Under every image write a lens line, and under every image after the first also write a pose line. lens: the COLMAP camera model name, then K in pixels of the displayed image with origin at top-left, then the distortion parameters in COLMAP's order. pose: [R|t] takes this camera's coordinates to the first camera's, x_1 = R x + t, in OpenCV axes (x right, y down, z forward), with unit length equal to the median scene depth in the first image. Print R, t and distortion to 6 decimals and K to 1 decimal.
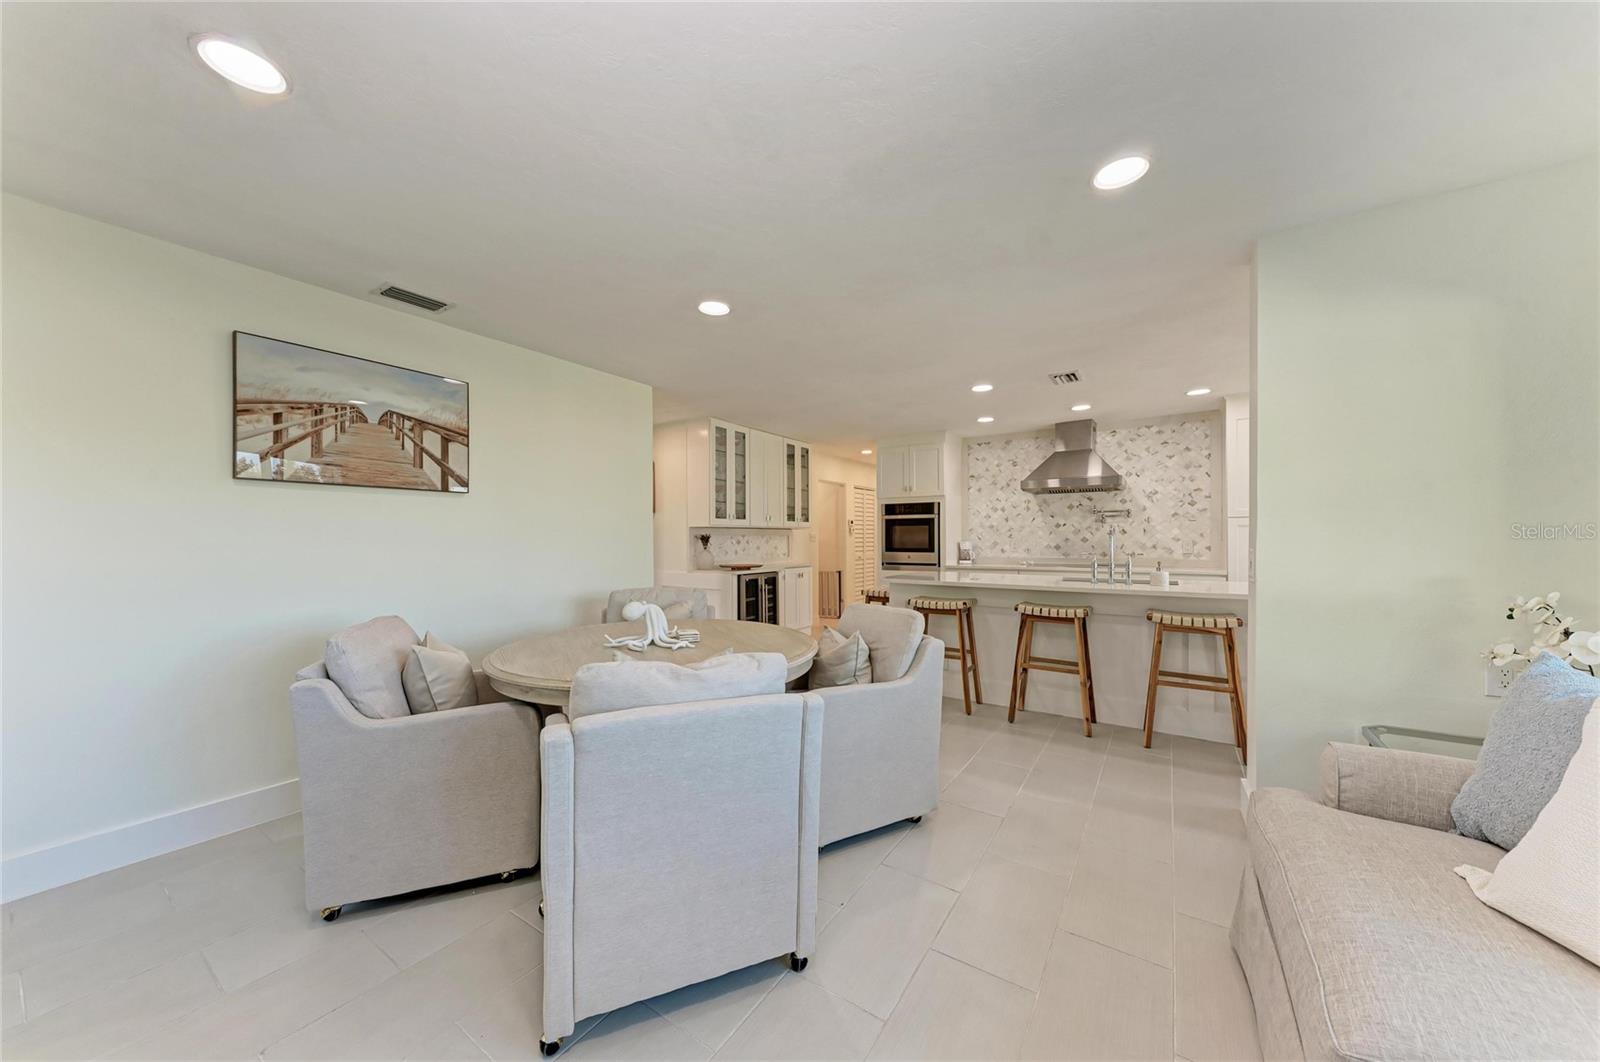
lens RADIAL K [[549.2, 0, 802.1], [0, 549.2, 540.6], [0, 0, 1]] dist [0.000060, -0.000012]
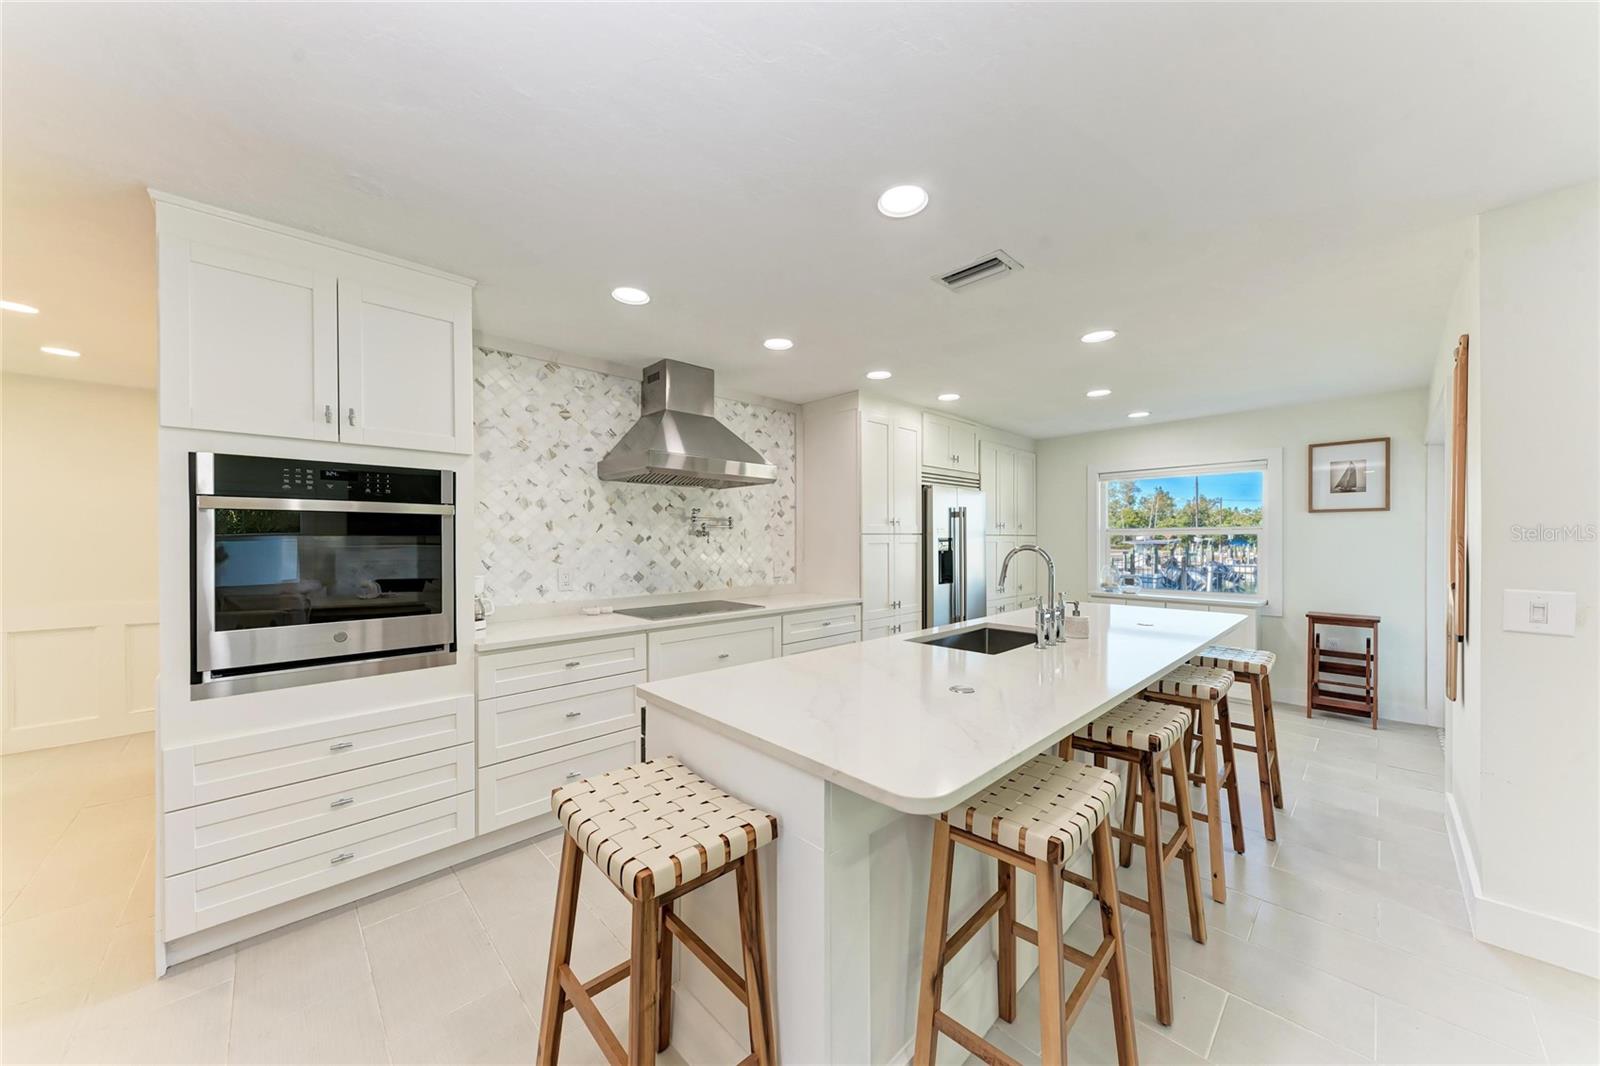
lens RADIAL K [[549.2, 0, 802.1], [0, 549.2, 542.6], [0, 0, 1]] dist [0.000060, -0.000012]
pose [[0.210467, -0.001375, 0.977600, -0.057351], [0.004351, 0.999990, 0.000470, -0.023678], [-0.977591, 0.004154, 0.210471, 0.722768]]
